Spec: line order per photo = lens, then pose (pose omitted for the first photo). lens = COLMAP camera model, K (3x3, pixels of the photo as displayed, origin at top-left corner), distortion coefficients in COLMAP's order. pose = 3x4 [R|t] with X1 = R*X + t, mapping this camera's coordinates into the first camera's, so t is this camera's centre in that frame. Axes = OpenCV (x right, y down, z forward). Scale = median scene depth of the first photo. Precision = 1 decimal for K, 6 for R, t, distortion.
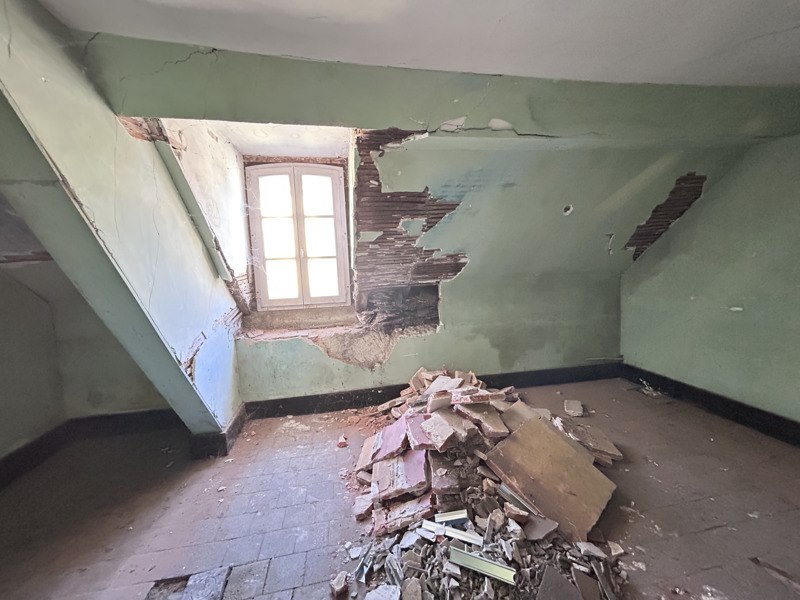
lens RADIAL K [[320.7, 0, 399.8], [0, 320.7, 298.9], [0, 0, 1]] dist [0.002236, -0.000427]
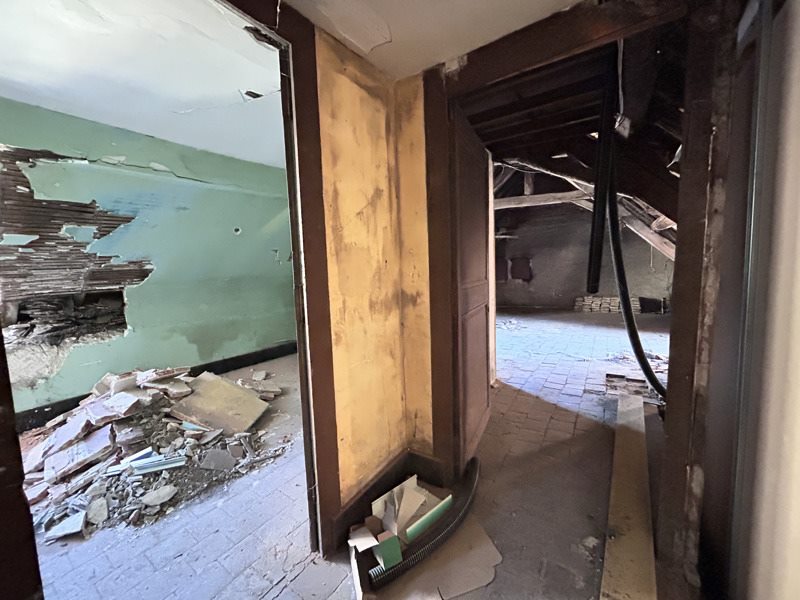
lens RADIAL K [[320.7, 0, 400.4], [0, 320.7, 299.8], [0, 0, 1]] dist [0.002236, -0.000427]
pose [[0.699957, -0.060506, 0.711618, 0.013259], [0.088695, 0.996056, -0.002550, 0.104921], [-0.708656, 0.064902, 0.702562, -0.559841]]
